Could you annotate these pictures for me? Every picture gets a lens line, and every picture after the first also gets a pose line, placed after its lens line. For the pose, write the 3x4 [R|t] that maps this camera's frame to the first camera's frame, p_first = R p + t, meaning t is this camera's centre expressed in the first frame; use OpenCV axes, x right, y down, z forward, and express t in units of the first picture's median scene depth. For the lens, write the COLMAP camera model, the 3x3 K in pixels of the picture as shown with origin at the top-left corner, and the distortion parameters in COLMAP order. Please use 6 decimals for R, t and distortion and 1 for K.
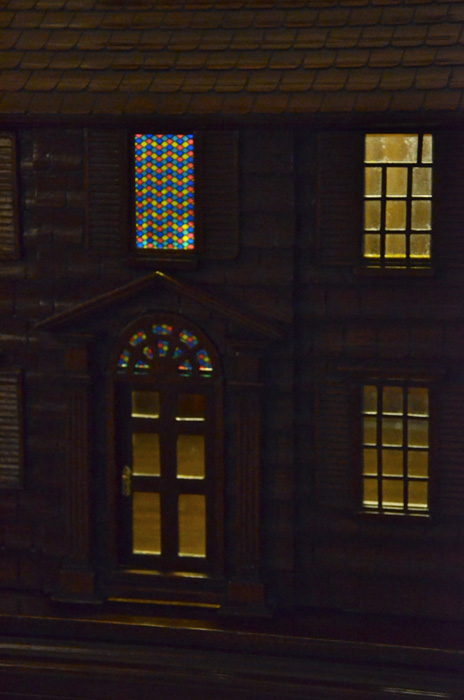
lens RADIAL K [[1725.5, 0, 232.5], [0, 1725.5, 358.2], [0, 0, 1]] dist [0.501487, 0.697713]
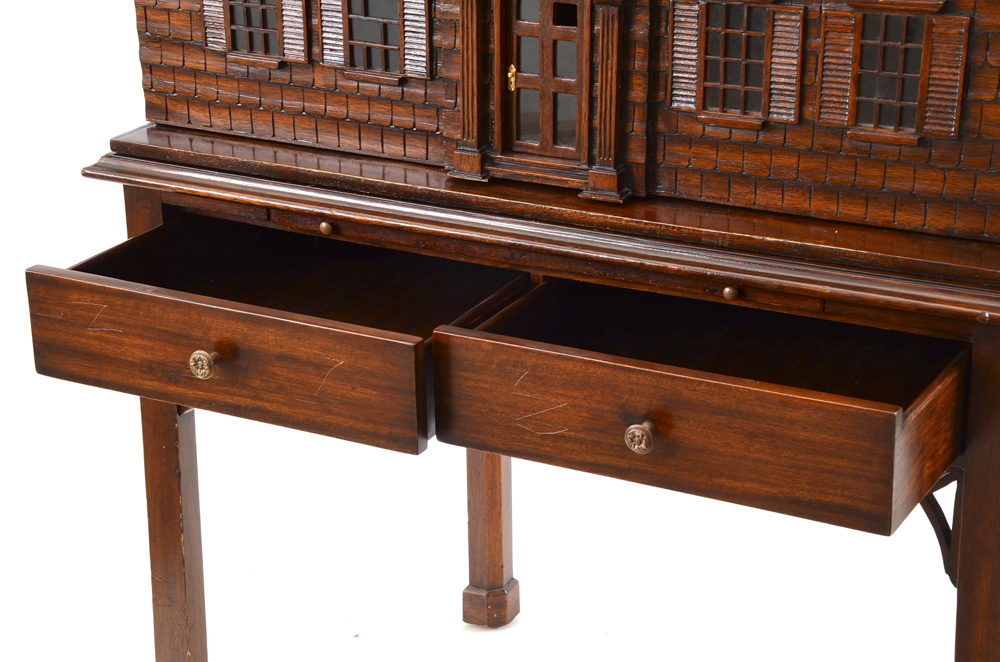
lens RADIAL K [[2075.3, 0, 501.7], [0, 2075.3, 341.8], [0, 0, 1]] dist [0.346026, 0.342111]
pose [[0.975683, 0.079564, -0.204234, 0.234063], [-0.034682, 0.976092, 0.214574, -0.056085], [0.216423, -0.202273, 0.955116, -0.362859]]
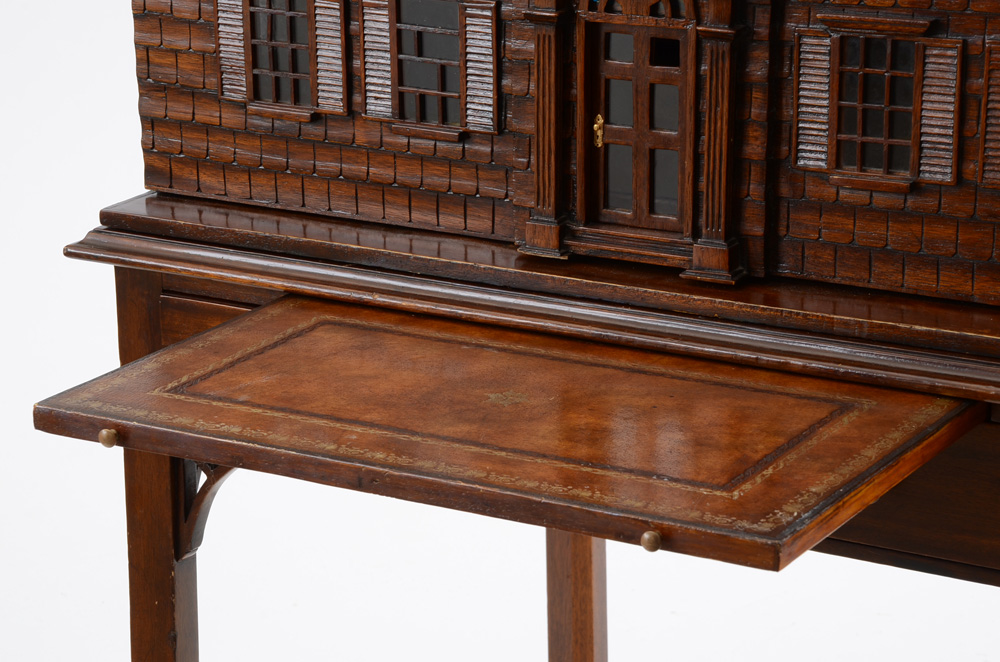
lens RADIAL K [[2941.4, 0, 500.5], [0, 2941.4, 348.0], [0, 0, 1]] dist [0.693827, 1.147147]
pose [[0.965379, 0.072457, -0.250584, 0.298437], [-0.036634, 0.988786, 0.144776, -0.041624], [0.258264, -0.130584, 0.957208, -0.545876]]
